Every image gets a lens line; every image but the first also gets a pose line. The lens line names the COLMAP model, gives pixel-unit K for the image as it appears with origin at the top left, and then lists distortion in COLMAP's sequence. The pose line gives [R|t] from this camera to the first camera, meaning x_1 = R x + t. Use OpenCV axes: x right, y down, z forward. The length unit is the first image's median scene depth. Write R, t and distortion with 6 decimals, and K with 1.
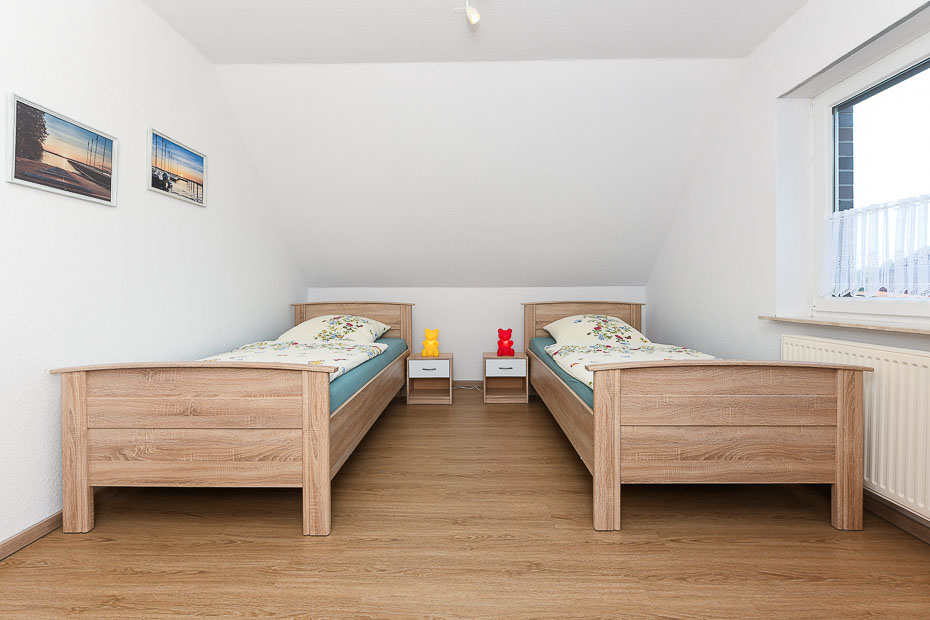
lens RADIAL K [[386.0, 0, 467.5], [0, 386.0, 297.7], [0, 0, 1]] dist [-0.001079, -0.000251]
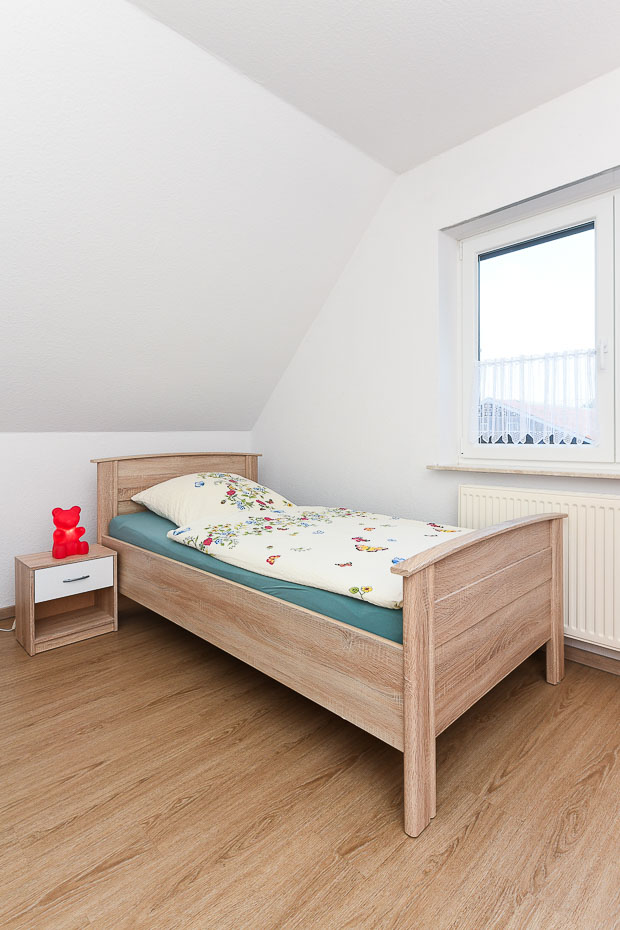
lens RADIAL K [[472.7, 0, 322.2], [0, 472.7, 440.0], [0, 0, 1]] dist [0.001894, -0.000751]
pose [[0.698646, -0.008086, 0.715422, -0.203793], [0.014545, 0.999890, -0.002903, -0.013054], [-0.715320, 0.012434, 0.698687, 0.405679]]
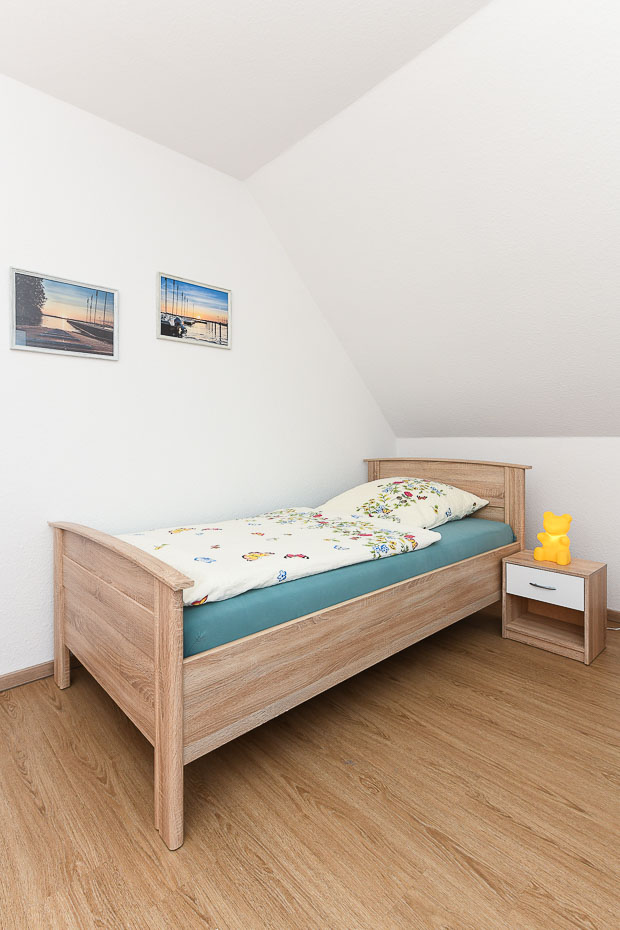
lens RADIAL K [[456.0, 0, 306.8], [0, 456.0, 445.8], [0, 0, 1]] dist [0.001143, -0.001250]
pose [[0.686902, 0.009841, -0.726683, 0.209707], [-0.009177, 0.999946, 0.004867, -0.023932], [0.726692, 0.003326, 0.686955, 0.448951]]
